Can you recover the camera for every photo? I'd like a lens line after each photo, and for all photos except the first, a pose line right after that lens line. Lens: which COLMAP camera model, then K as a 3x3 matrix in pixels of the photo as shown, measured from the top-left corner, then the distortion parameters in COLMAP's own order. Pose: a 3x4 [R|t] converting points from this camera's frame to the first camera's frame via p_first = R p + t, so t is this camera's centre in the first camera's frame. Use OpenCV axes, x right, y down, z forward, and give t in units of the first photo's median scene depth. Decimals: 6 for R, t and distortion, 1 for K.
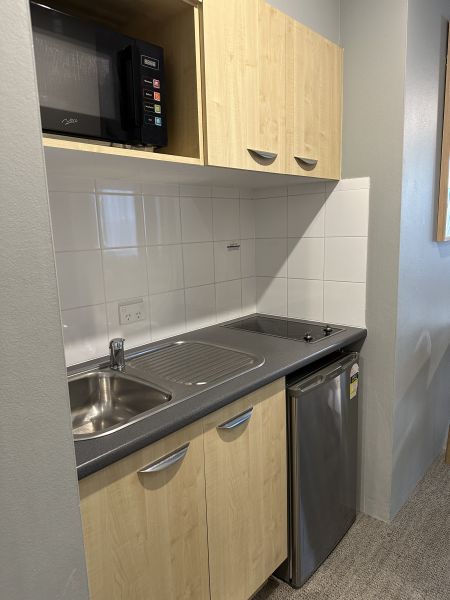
lens RADIAL K [[414.7, 0, 225.0], [0, 414.7, 300.0], [0, 0, 1]] dist [0.102229, -0.145795]
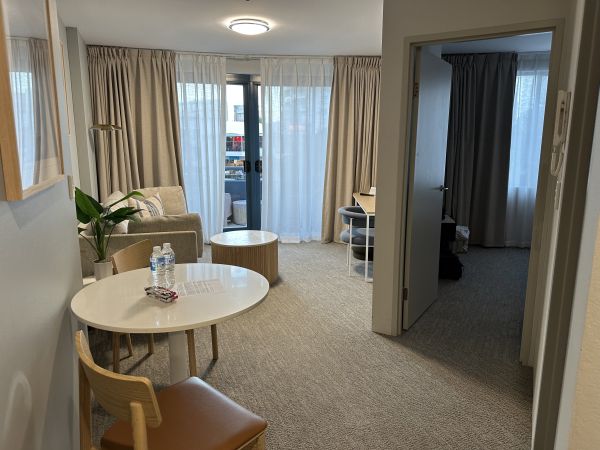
lens RADIAL K [[414.7, 0, 300.3], [0, 414.7, 211.9], [0, 0, 1]] dist [0.102229, -0.145795]
pose [[0.436441, -0.102502, 0.893875, 0.223292], [0.145885, 0.988405, 0.042112, -0.108630], [-0.887827, 0.112023, 0.446334, 0.519302]]
